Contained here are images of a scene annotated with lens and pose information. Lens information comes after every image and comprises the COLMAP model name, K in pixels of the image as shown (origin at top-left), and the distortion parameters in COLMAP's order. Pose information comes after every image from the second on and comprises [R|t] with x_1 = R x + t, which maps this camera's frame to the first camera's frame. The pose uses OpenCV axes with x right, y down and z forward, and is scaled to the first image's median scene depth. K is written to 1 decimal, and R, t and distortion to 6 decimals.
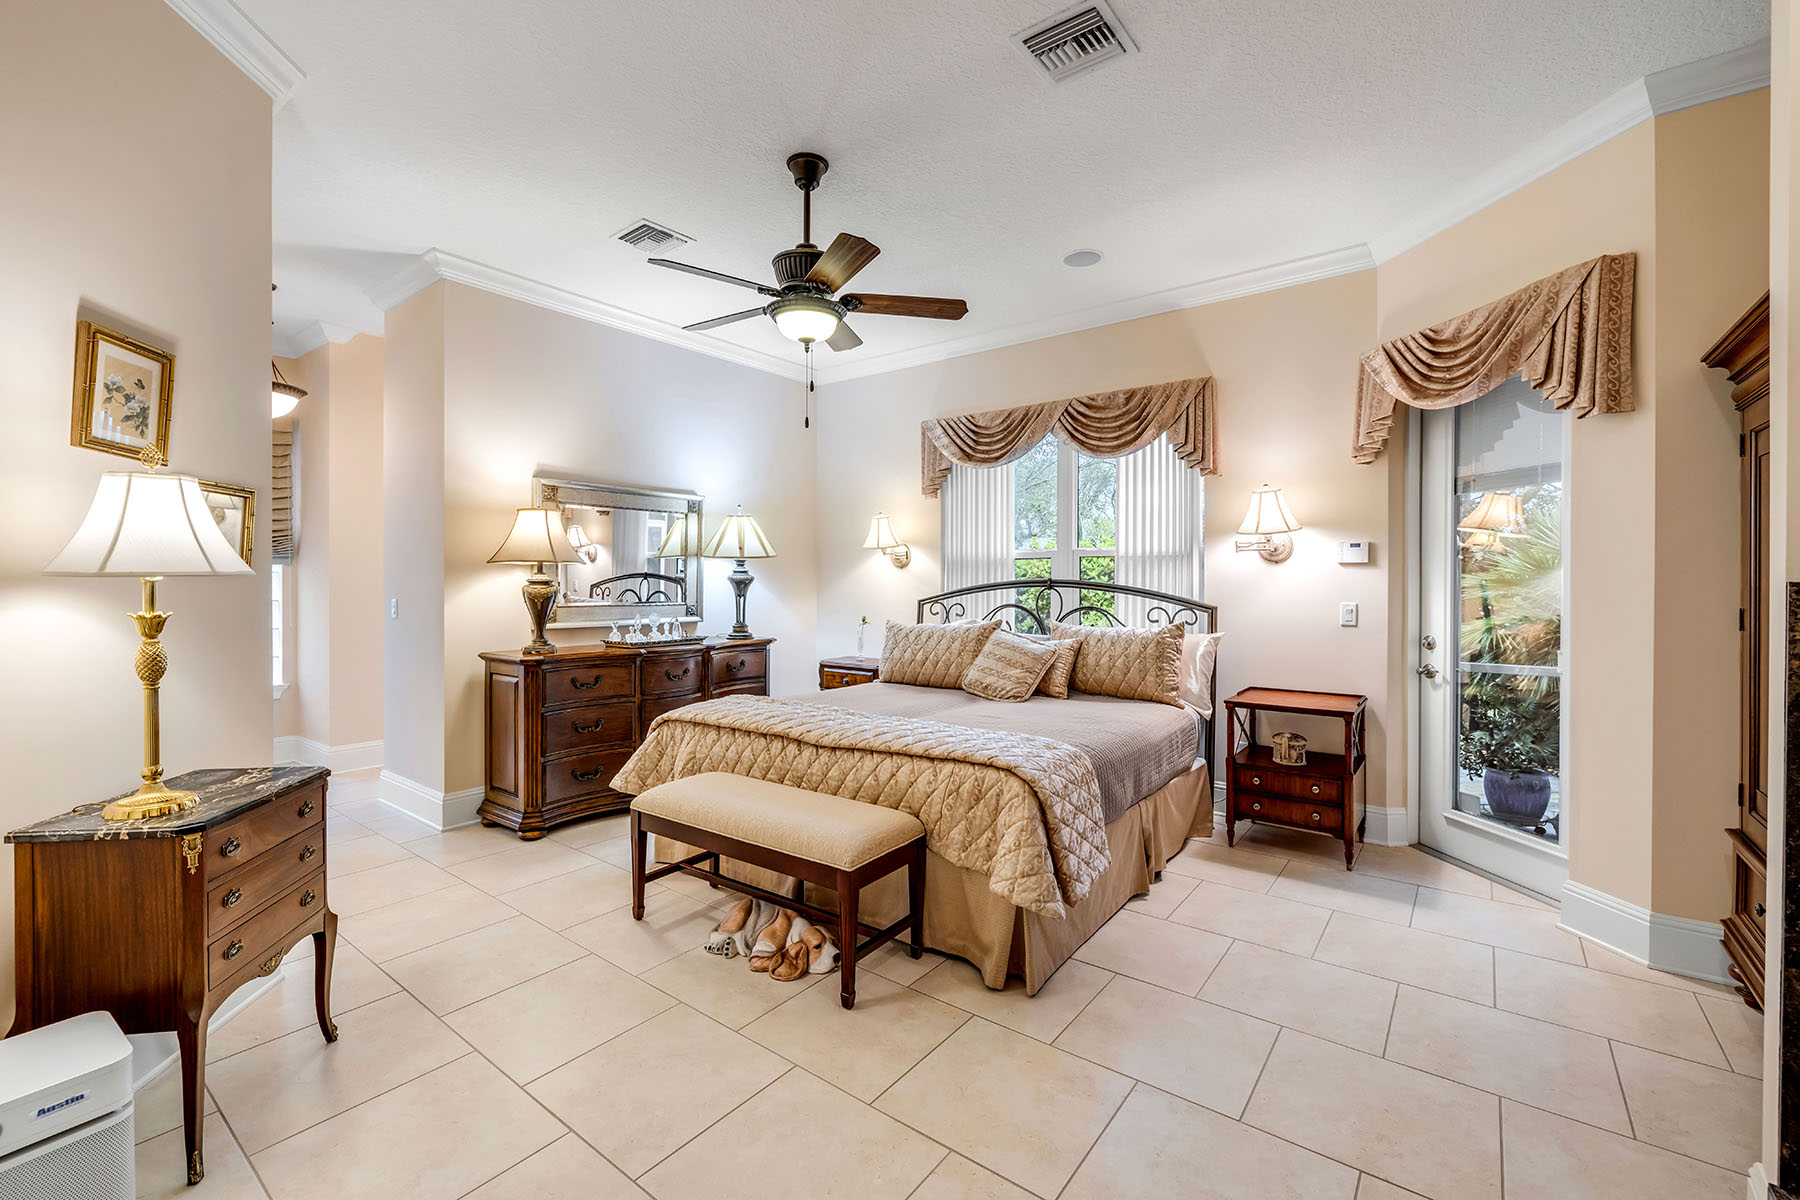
lens RADIAL K [[767.5, 0, 892.0], [0, 767.5, 587.4], [0, 0, 1]] dist [-0.001335, 0.000049]
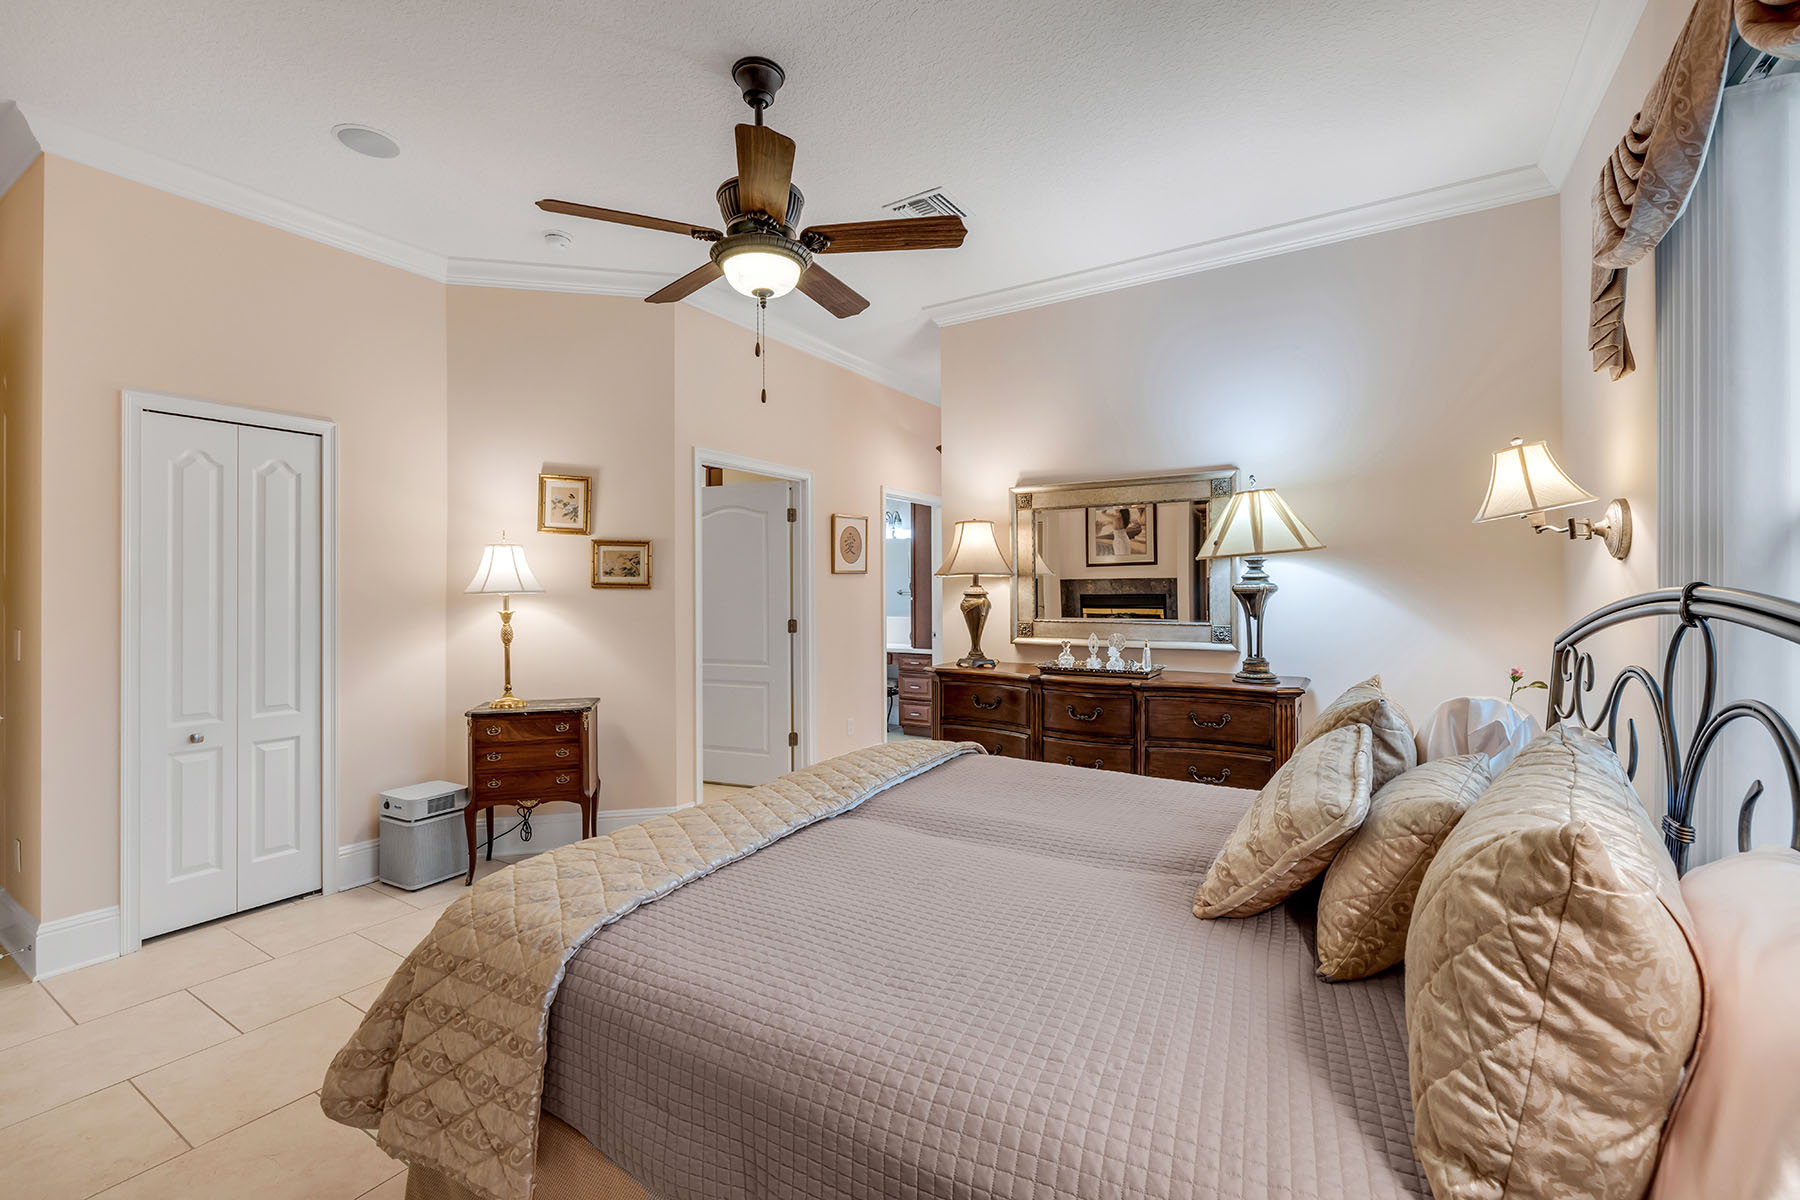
lens RADIAL K [[792.9, 0, 900.0], [0, 792.9, 600.0], [0, 0, 1]] dist [0.000361, 0.000082]
pose [[0.079016, 0.006161, -0.996854, 0.515853], [-0.003293, 0.999977, 0.005919, -0.005493], [0.996868, 0.002815, 0.079034, 0.769298]]
